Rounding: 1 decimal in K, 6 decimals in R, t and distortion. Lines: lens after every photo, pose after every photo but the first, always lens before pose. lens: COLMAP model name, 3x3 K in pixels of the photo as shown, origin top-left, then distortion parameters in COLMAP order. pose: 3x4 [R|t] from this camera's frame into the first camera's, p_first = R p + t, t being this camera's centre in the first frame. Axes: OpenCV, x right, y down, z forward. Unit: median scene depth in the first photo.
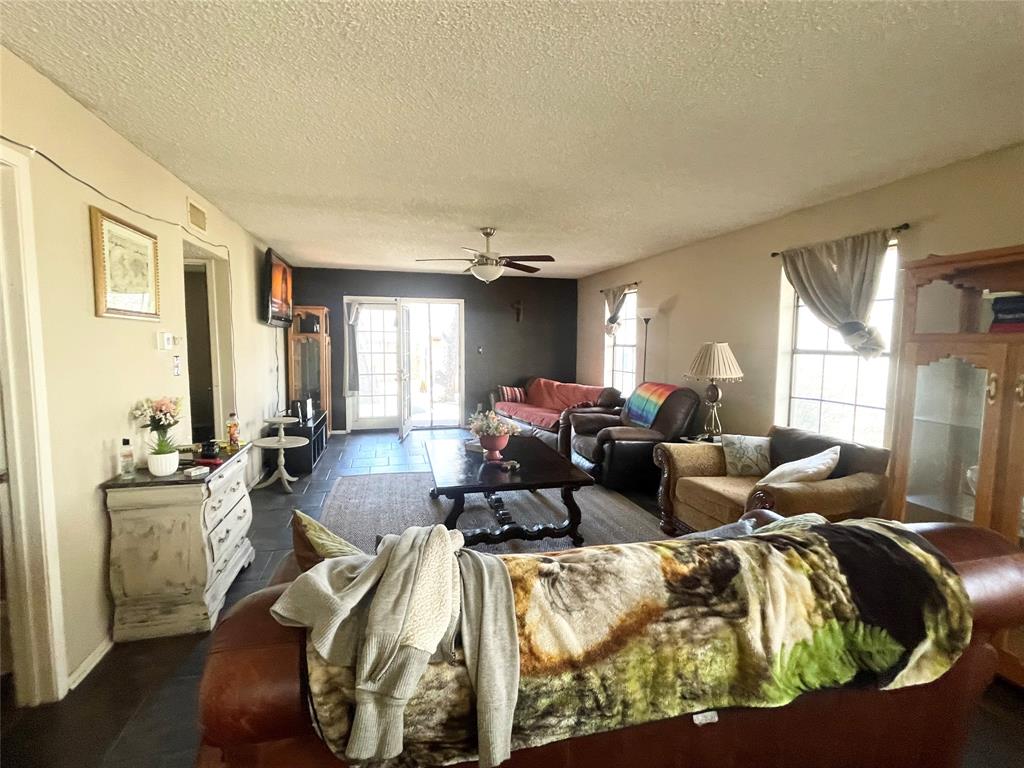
lens RADIAL K [[476.7, 0, 516.9], [0, 476.7, 384.5], [0, 0, 1]] dist [-0.012109, 0.006145]
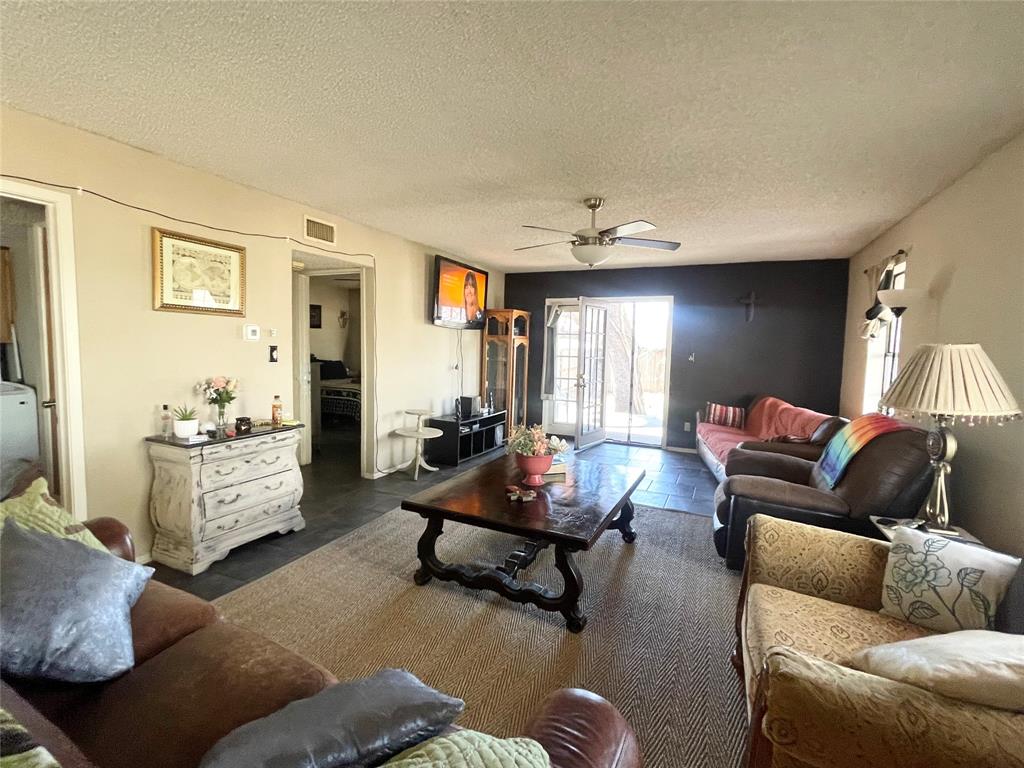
lens RADIAL K [[476.7, 0, 510.8], [0, 476.7, 388.5], [0, 0, 1]] dist [-0.012109, 0.006145]
pose [[0.769189, 0.069857, -0.635192, 0.303515], [-0.077888, 0.996844, 0.015312, -0.009986], [0.634257, 0.037696, 0.772203, 0.255390]]
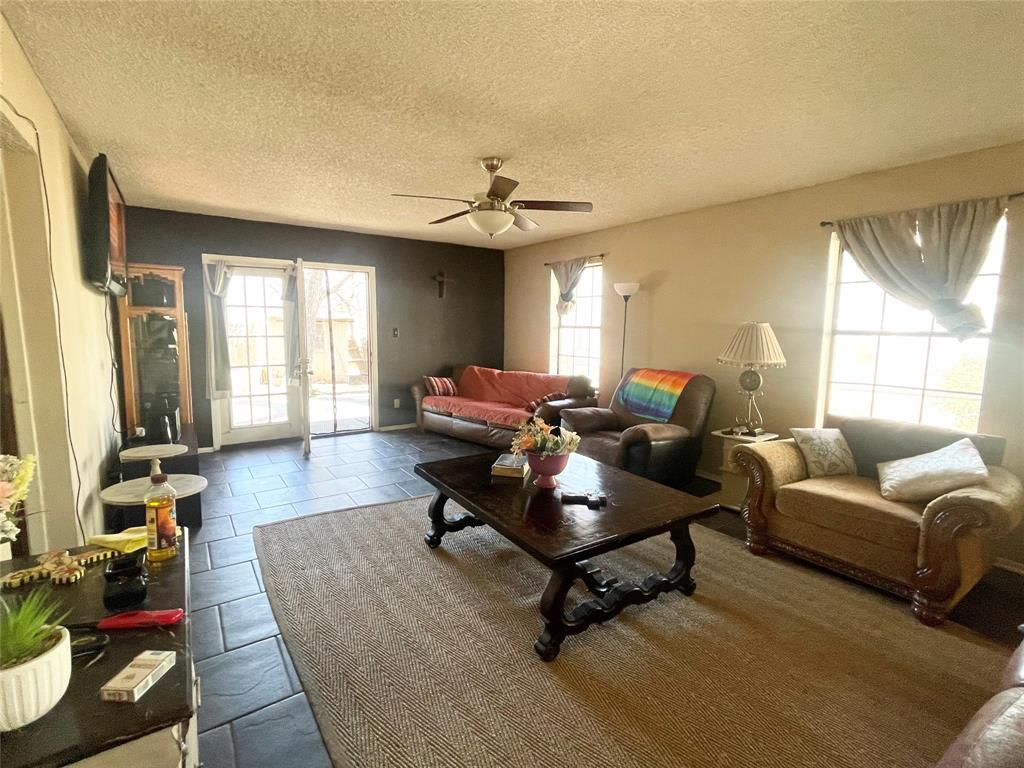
lens RADIAL K [[476.7, 0, 521.8], [0, 476.7, 384.4], [0, 0, 1]] dist [-0.012109, 0.006145]
pose [[0.939028, -0.038682, 0.341658, -0.230047], [0.026539, 0.998841, 0.040146, -0.016524], [-0.342815, -0.028631, 0.938967, 0.257769]]
